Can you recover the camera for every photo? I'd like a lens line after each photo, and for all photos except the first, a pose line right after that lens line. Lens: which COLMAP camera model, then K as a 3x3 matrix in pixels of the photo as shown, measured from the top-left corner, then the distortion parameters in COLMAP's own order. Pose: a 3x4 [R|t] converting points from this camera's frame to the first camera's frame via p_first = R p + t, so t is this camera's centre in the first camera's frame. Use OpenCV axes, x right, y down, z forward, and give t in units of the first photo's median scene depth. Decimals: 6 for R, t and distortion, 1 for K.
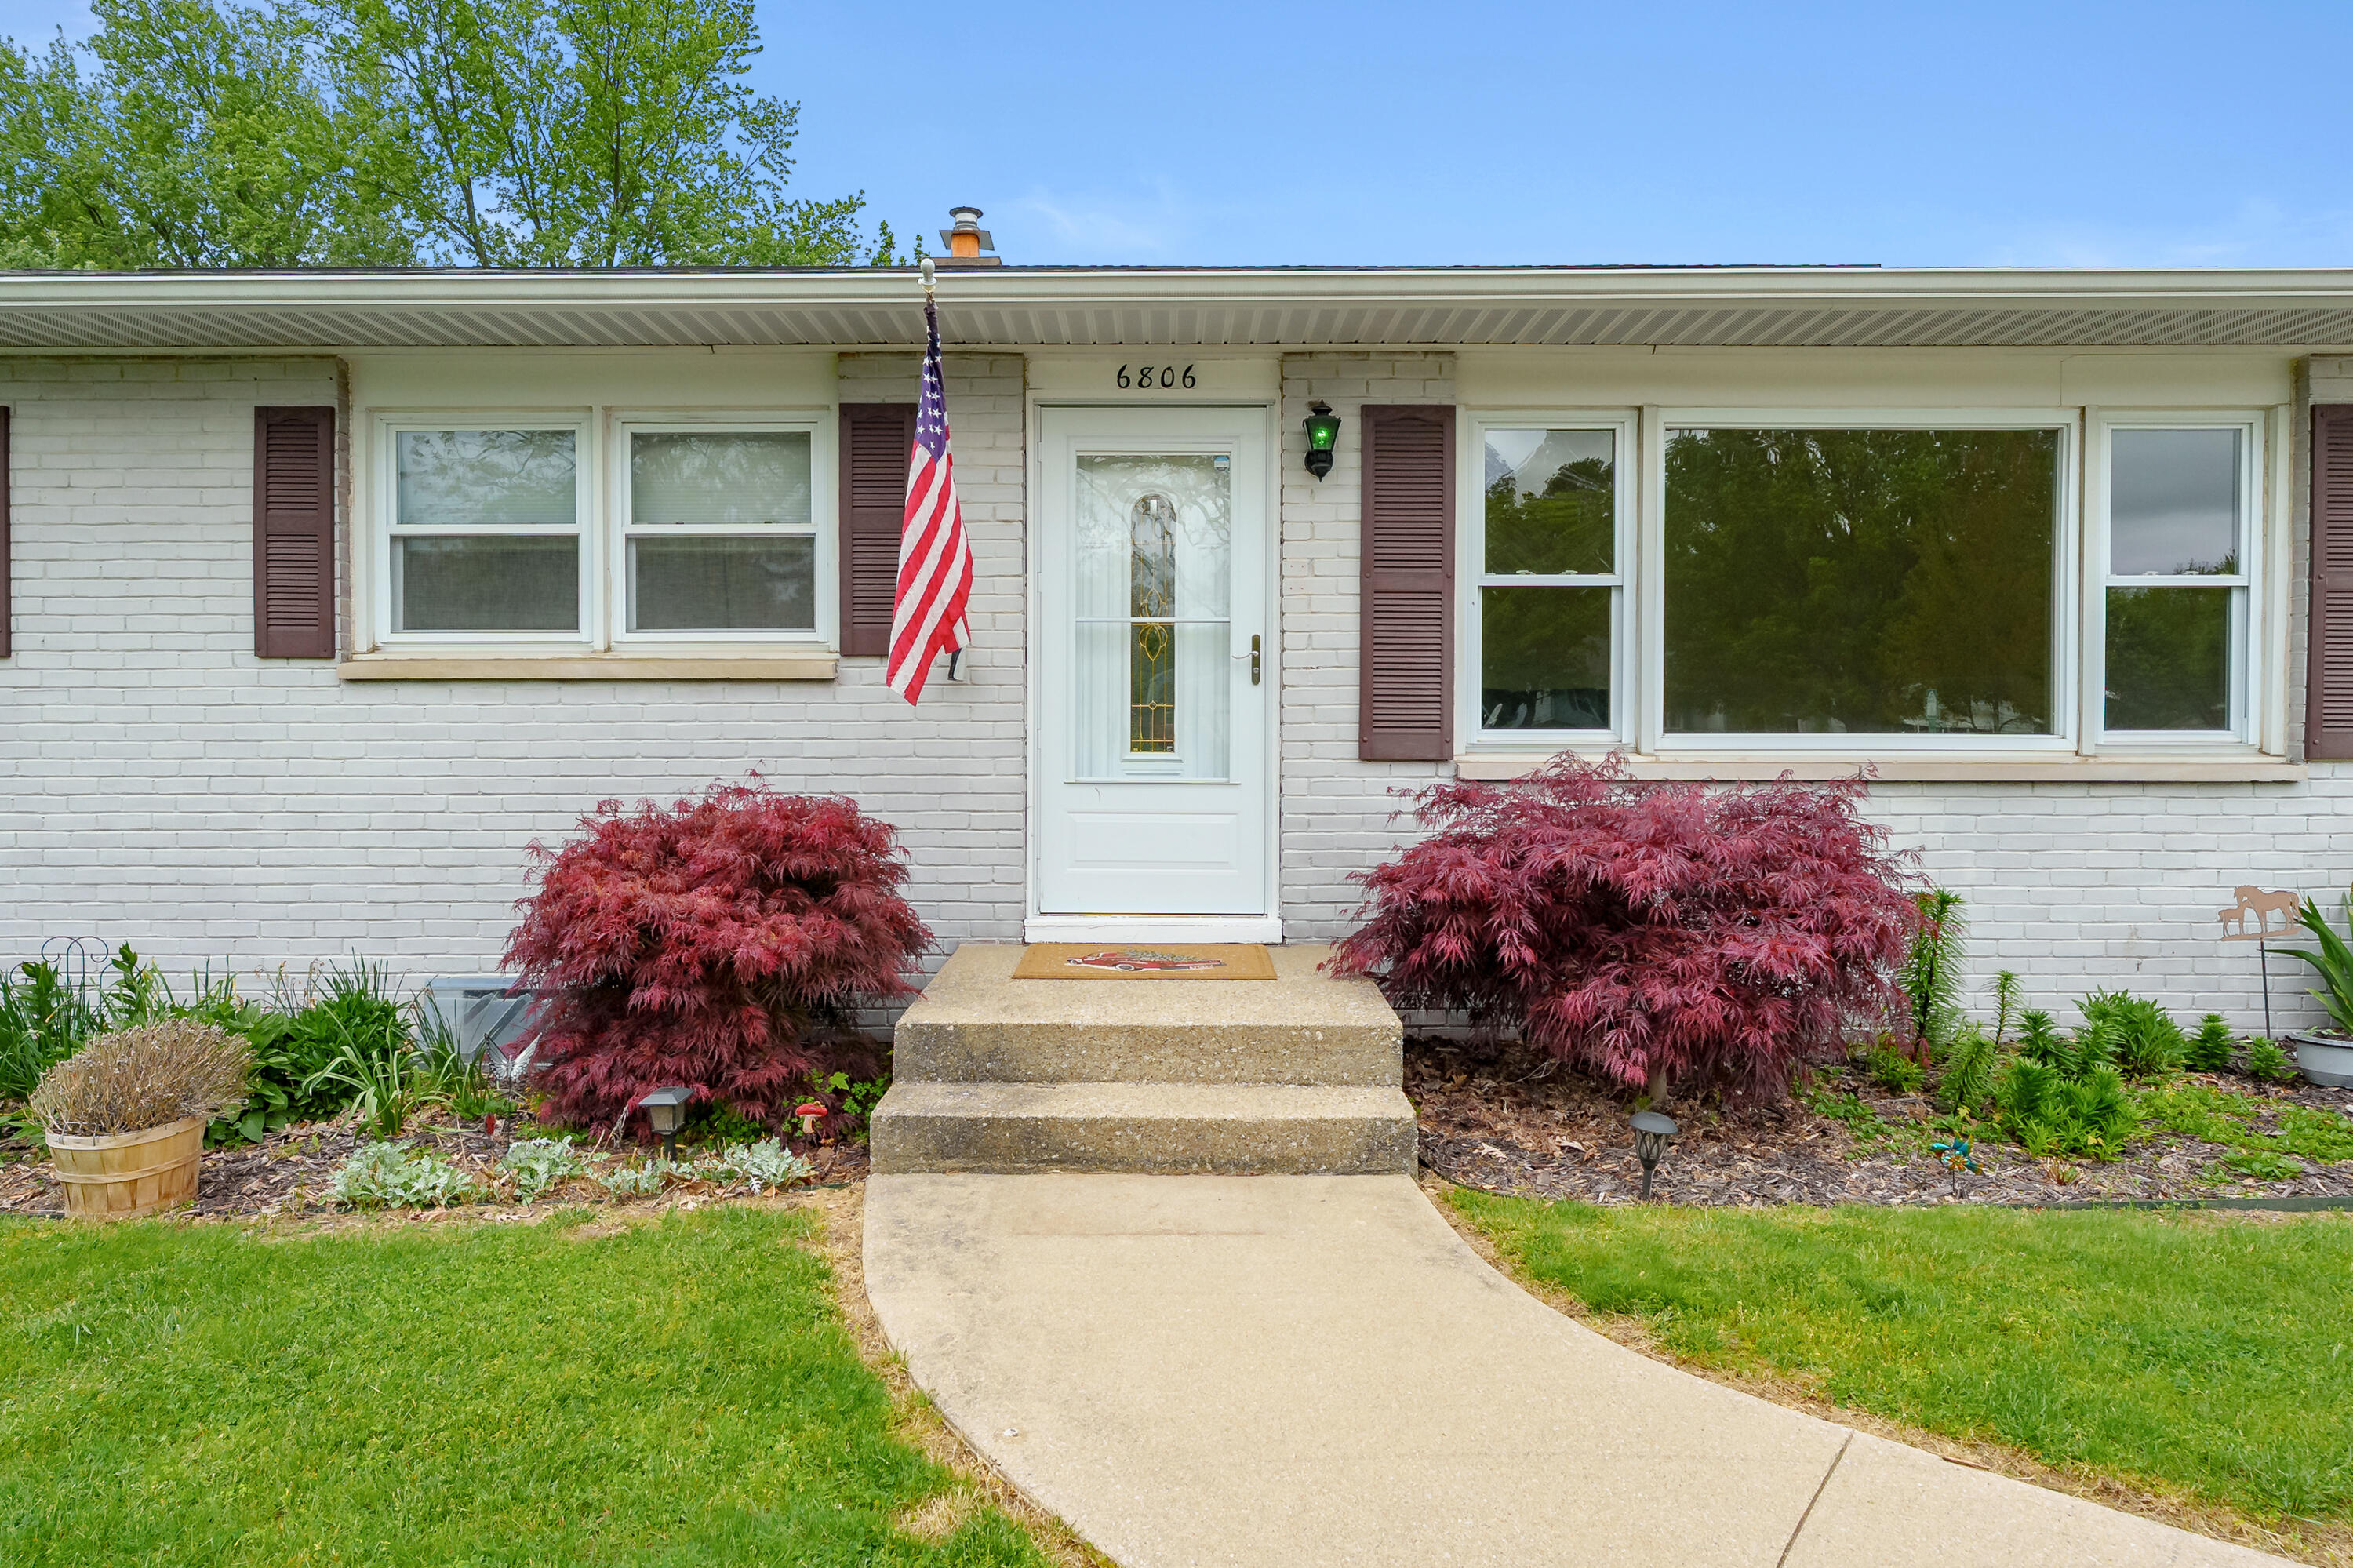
lens RADIAL K [[1280.3, 0, 1169.1], [0, 1280.3, 738.7], [0, 0, 1]] dist [0.002348, 0.000513]
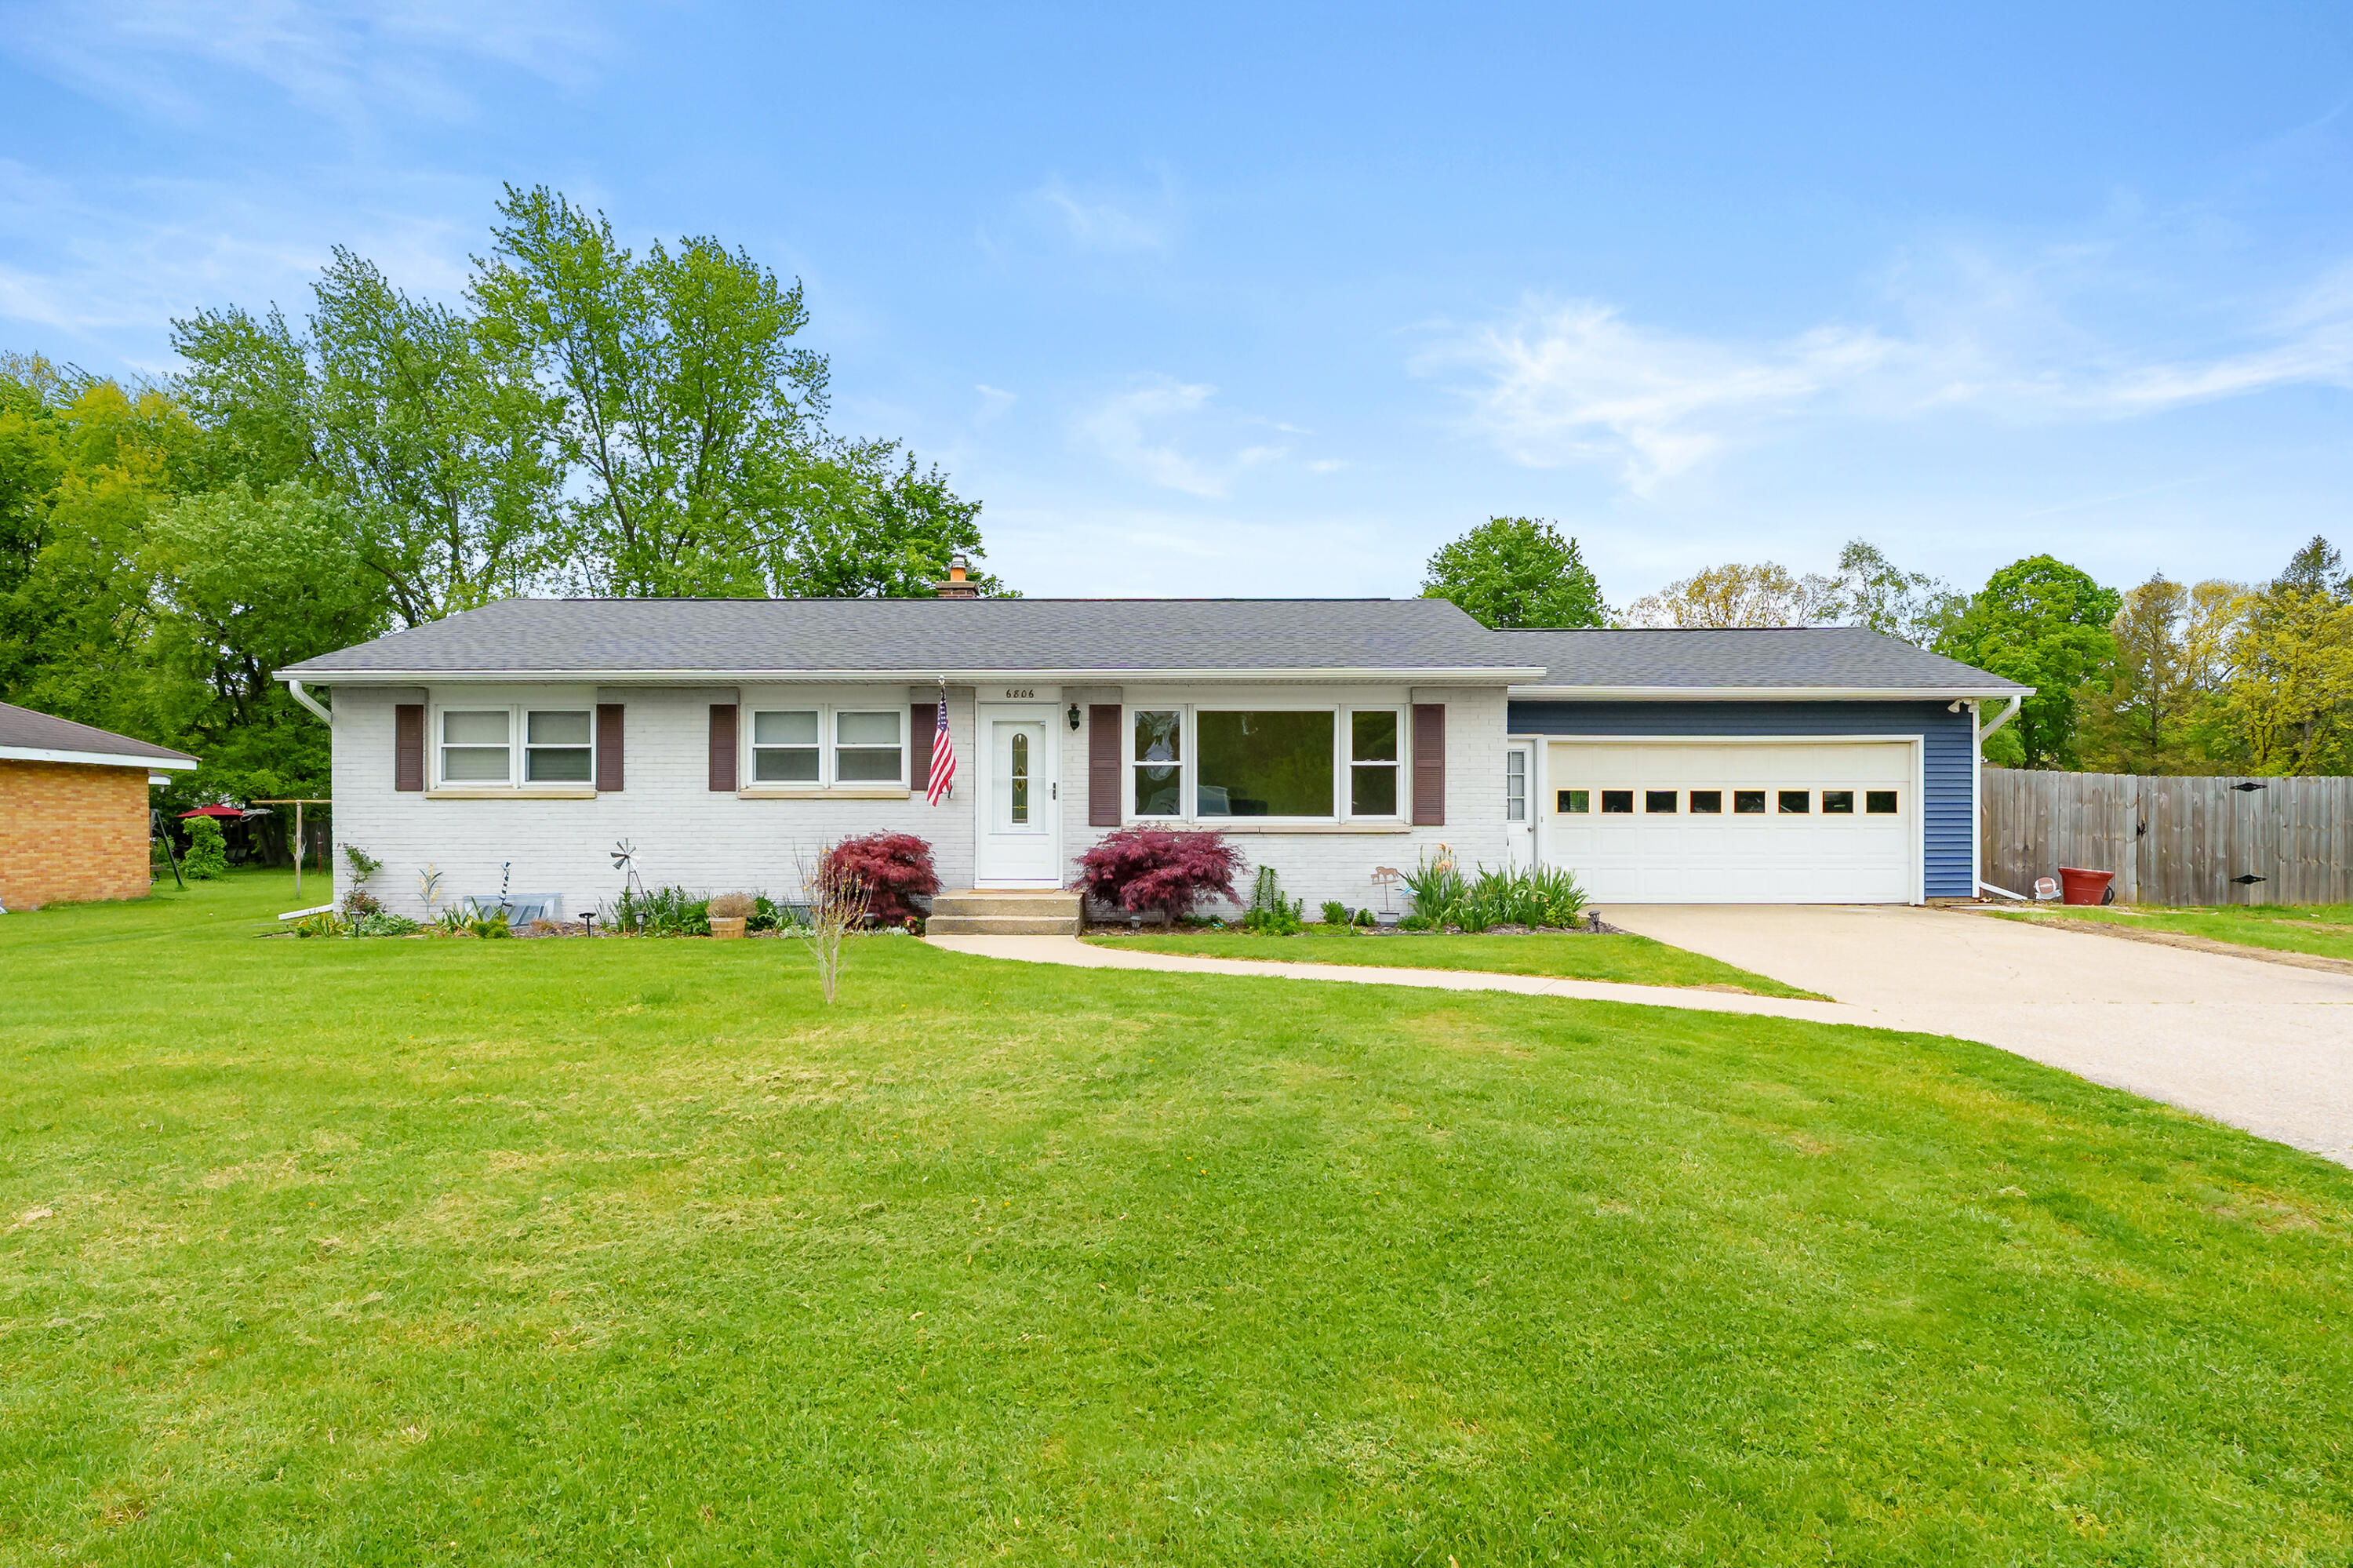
lens RADIAL K [[1167.2, 0, 1176.5], [0, 1167.2, 784.0], [0, 0, 1]] dist [0.015562, -0.000079]
pose [[0.999722, -0.000091, 0.023579, 0.282932], [0.001120, 0.999048, -0.043615, 0.038243], [-0.023552, 0.043630, 0.998770, -1.651662]]
